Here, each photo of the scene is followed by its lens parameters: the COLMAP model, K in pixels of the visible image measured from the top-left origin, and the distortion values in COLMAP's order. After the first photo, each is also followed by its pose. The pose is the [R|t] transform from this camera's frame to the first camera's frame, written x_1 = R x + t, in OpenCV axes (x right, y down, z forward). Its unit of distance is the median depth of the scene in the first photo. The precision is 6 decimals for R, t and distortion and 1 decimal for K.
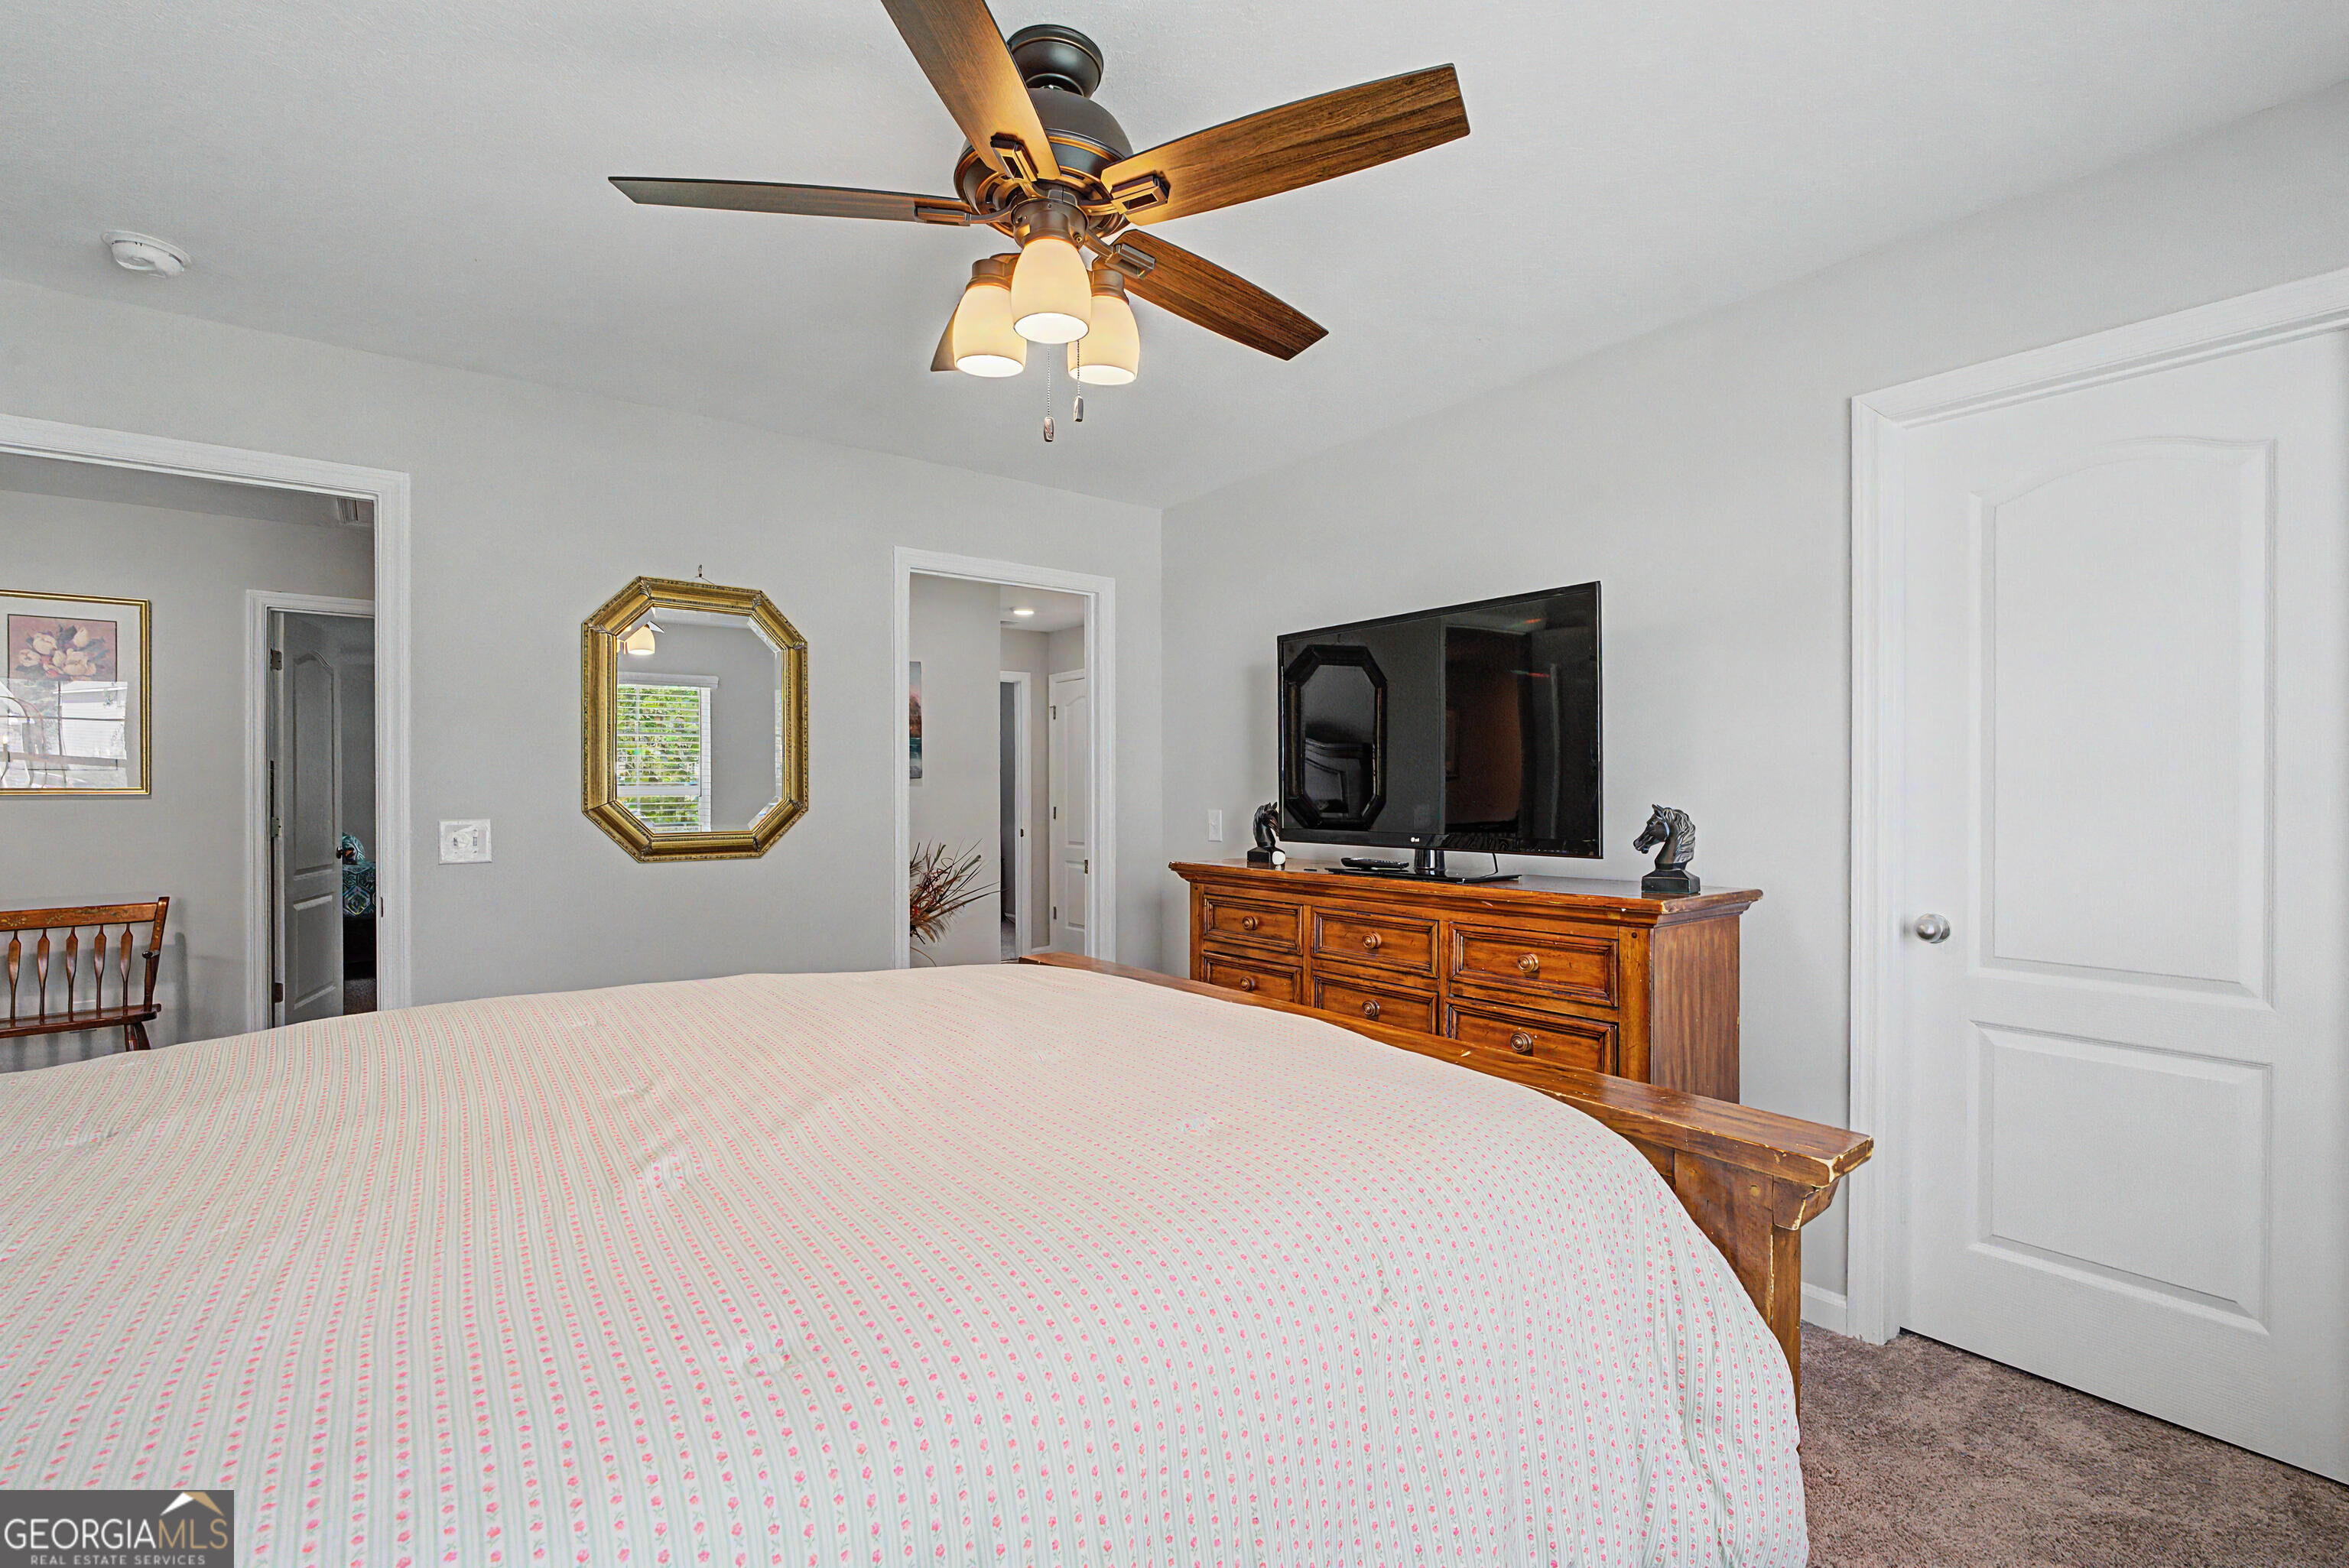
lens RADIAL K [[1033.1, 0, 1174.5], [0, 1033.1, 784.0], [0, 0, 1]] dist [-0.017281, 0.000244]
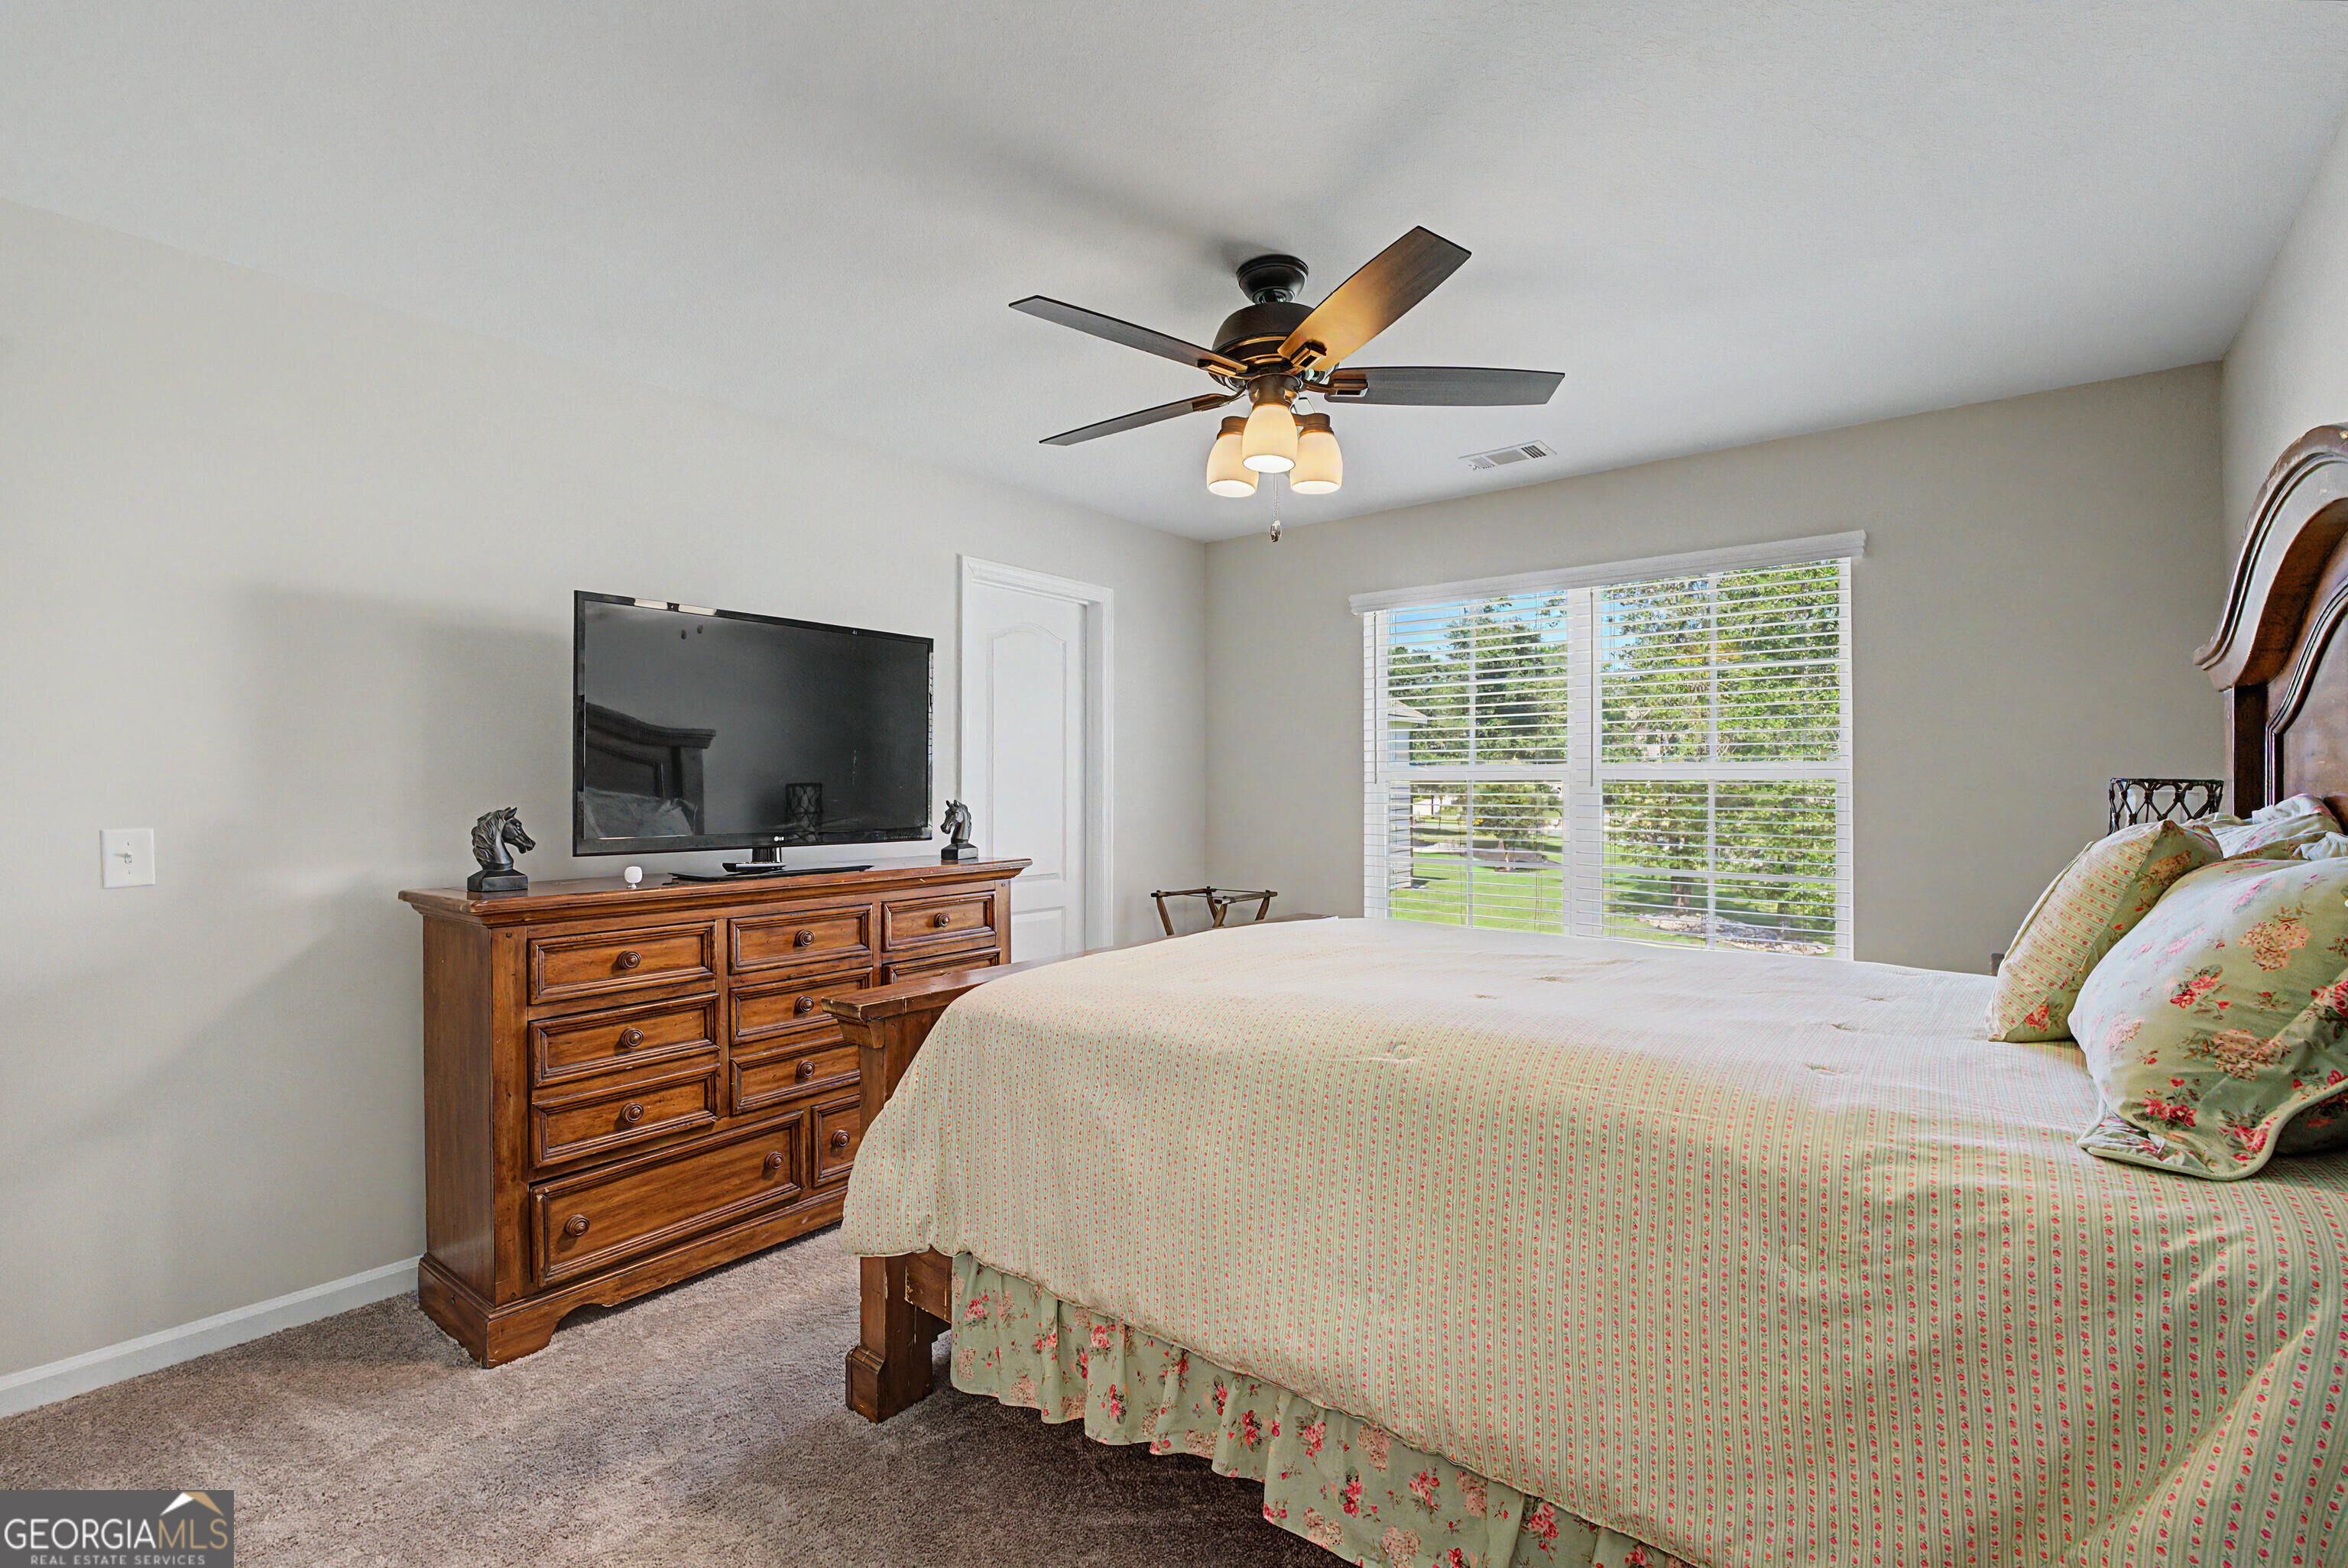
lens RADIAL K [[1032.6, 0, 1174.0], [0, 1032.6, 784.0], [0, 0, 1]] dist [-0.017281, 0.000244]
pose [[-0.232413, 0.001059, 0.972617, -1.805901], [-0.009334, 0.999951, -0.003319, -0.001593], [-0.972572, -0.009850, -0.232392, 1.792239]]
